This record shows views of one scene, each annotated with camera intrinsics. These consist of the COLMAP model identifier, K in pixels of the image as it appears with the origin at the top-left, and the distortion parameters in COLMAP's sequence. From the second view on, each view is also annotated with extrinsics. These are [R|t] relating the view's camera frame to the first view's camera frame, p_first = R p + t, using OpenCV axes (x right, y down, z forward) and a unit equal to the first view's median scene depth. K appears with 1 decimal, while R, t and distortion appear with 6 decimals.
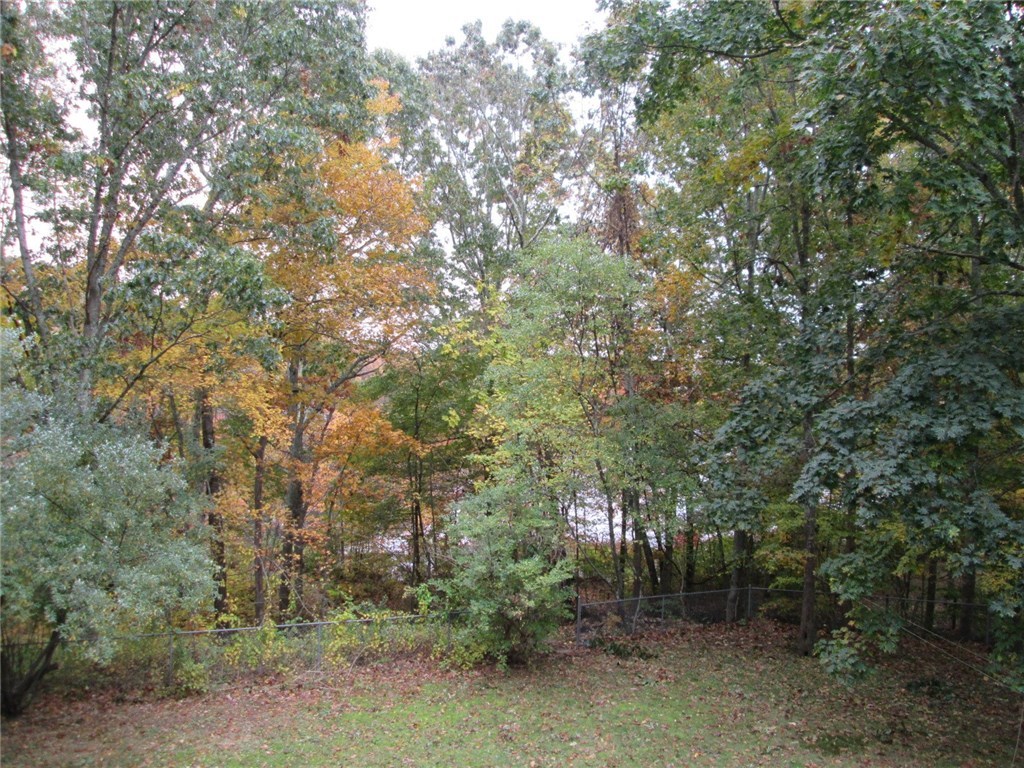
lens RADIAL K [[842.0, 0, 492.3], [0, 842.0, 391.7], [0, 0, 1]] dist [-0.053407, 0.031709]
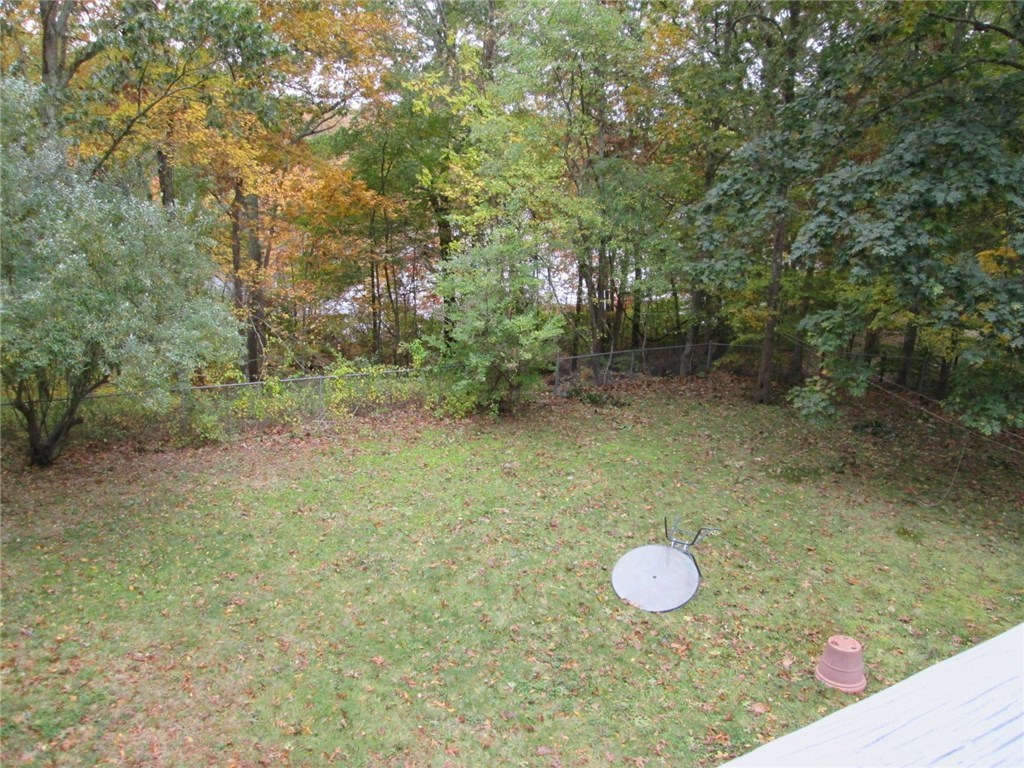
lens RADIAL K [[842.0, 0, 482.2], [0, 842.0, 388.1], [0, 0, 1]] dist [-0.053407, 0.031709]
pose [[0.996582, -0.010588, 0.081932, -0.097207], [-0.011987, 0.962725, 0.270215, 0.002290], [-0.081739, -0.270273, 0.959308, -0.034297]]
